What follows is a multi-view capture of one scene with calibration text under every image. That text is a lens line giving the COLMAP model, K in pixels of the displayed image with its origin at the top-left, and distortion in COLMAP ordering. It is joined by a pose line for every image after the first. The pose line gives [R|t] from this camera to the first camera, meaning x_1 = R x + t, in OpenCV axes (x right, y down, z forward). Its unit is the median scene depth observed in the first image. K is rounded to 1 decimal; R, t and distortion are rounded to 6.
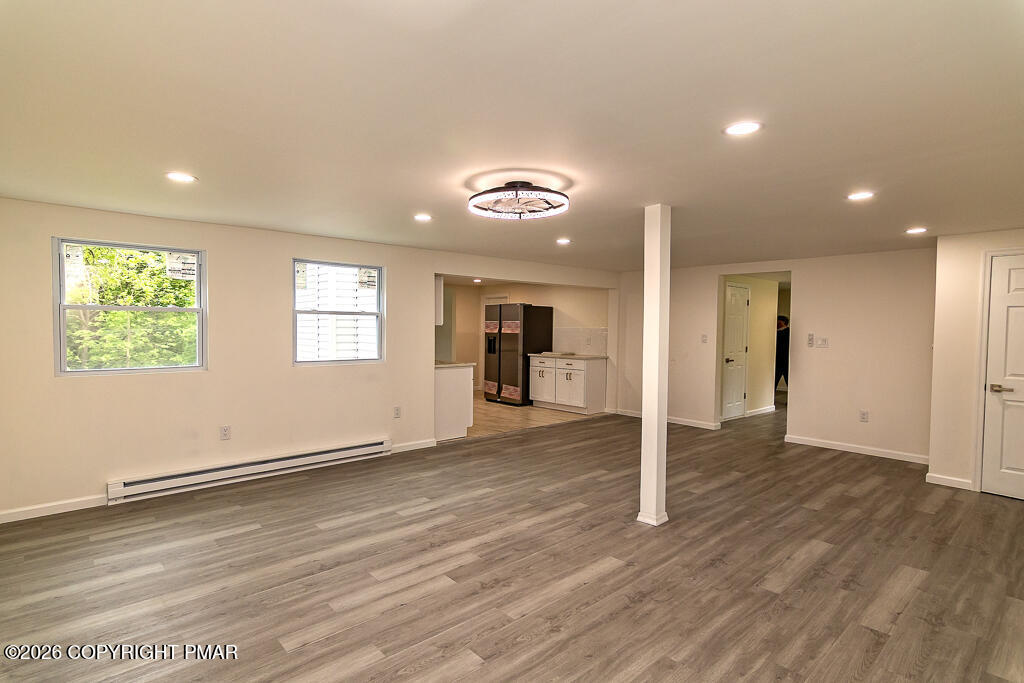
lens RADIAL K [[524.8, 0, 512.0], [0, 524.8, 345.0], [0, 0, 1]] dist [-0.001933, 0.001743]
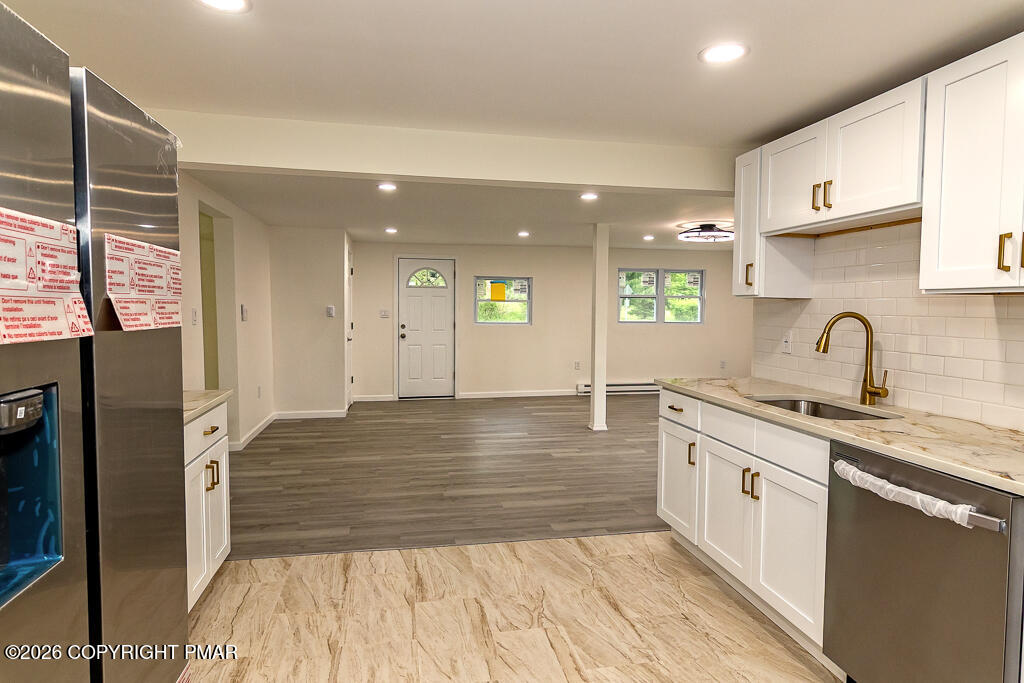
lens RADIAL K [[588.2, 0, 514.5], [0, 588.2, 332.5], [0, 0, 1]] dist [-0.017649, 0.006351]
pose [[-0.858882, -0.041497, 0.510490, -0.264477], [0.000250, 0.996678, 0.081439, -0.056496], [-0.512173, 0.070074, -0.856019, 1.771129]]
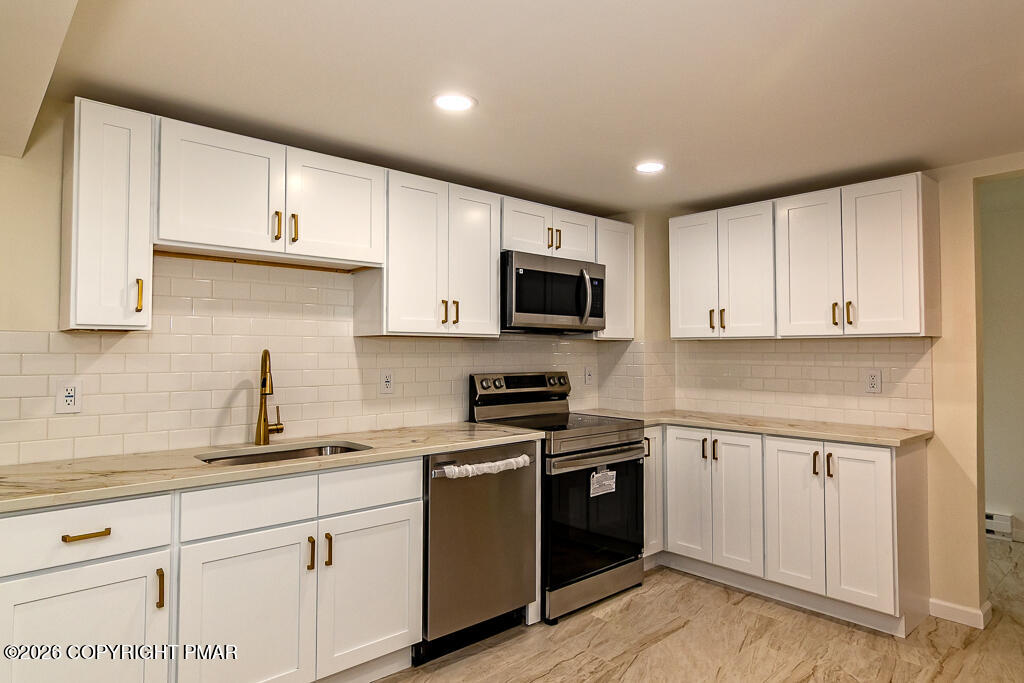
lens RADIAL K [[588.2, 0, 523.0], [0, 588.2, 336.4], [0, 0, 1]] dist [-0.017649, 0.006351]
pose [[0.003905, -0.038553, -0.999249, 0.178248], [-0.037206, 0.998559, -0.038671, -0.035334], [0.999300, 0.037329, 0.002465, 1.437616]]
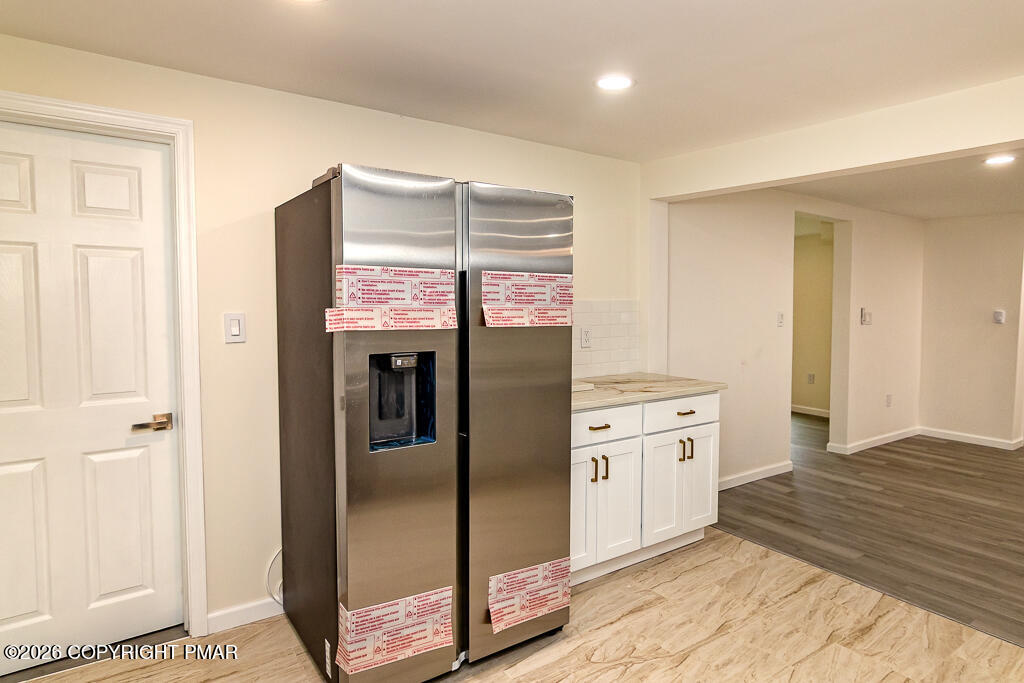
lens RADIAL K [[588.2, 0, 518.8], [0, 588.2, 340.0], [0, 0, 1]] dist [-0.017649, 0.006351]
pose [[0.127522, -0.080410, 0.988571, -0.396166], [0.025007, 0.996652, 0.077841, -0.059786], [-0.991520, 0.014795, 0.129106, 1.593731]]
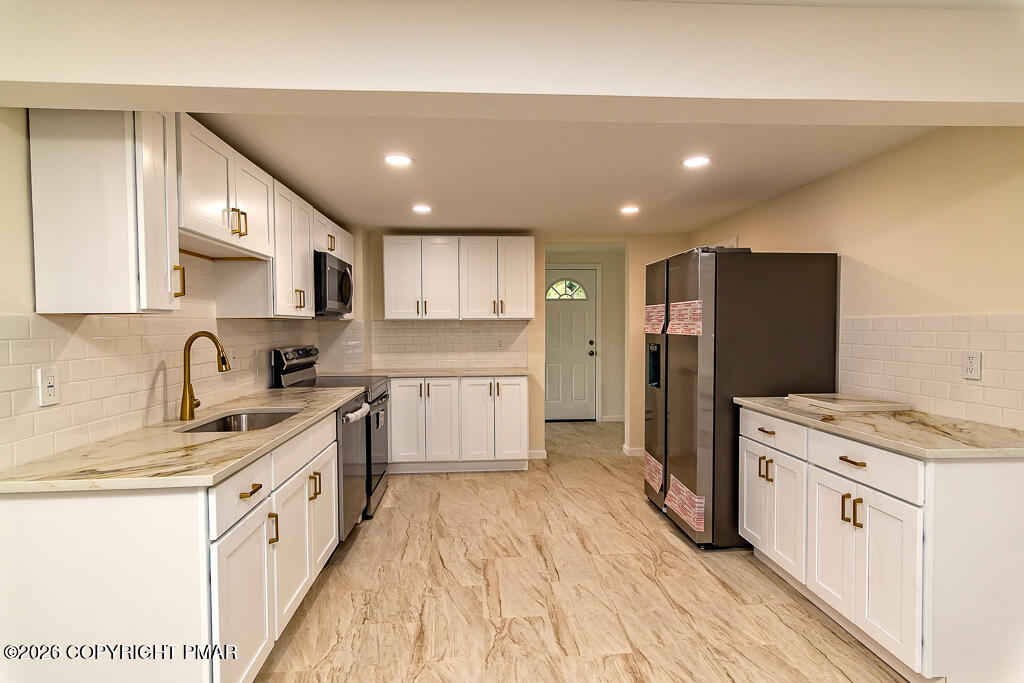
lens RADIAL K [[524.8, 0, 509.8], [0, 524.8, 341.4], [0, 0, 1]] dist [-0.001933, 0.001743]
pose [[0.784981, 0.002101, -0.619517, 0.204424], [-0.005659, 0.999977, -0.003779, -0.026969], [0.619494, 0.006473, 0.784974, 1.062922]]
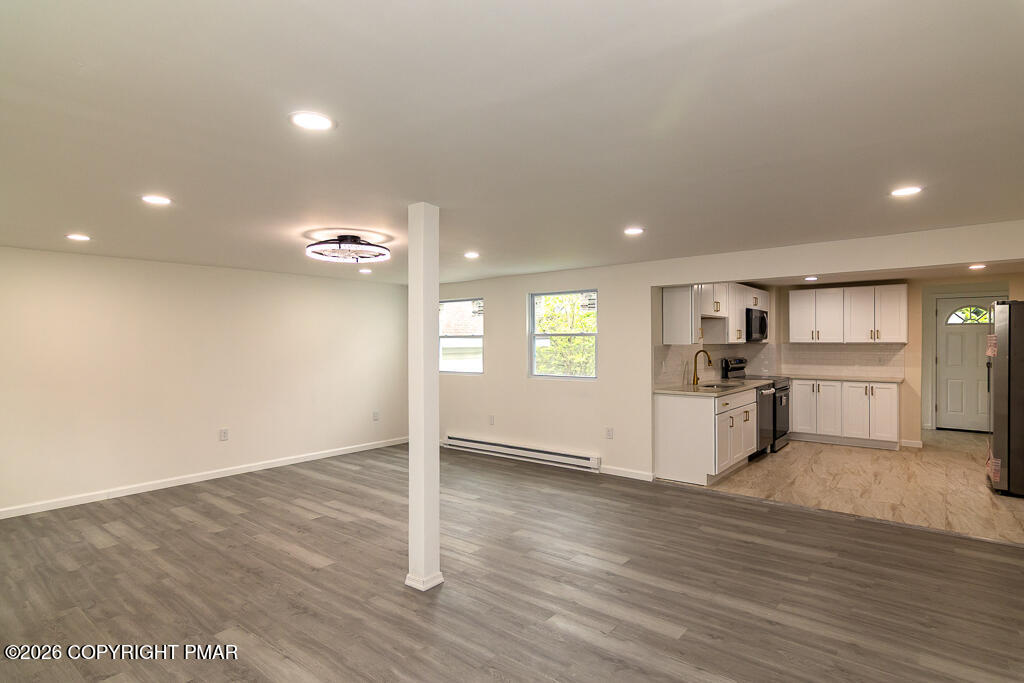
lens RADIAL K [[524.8, 0, 516.4], [0, 524.8, 342.4], [0, 0, 1]] dist [-0.001933, 0.001743]
pose [[0.147719, -0.011481, -0.988963, 0.760749], [-0.030438, 0.999406, -0.016149, -0.021859], [0.988561, 0.032488, 0.147282, 0.702565]]
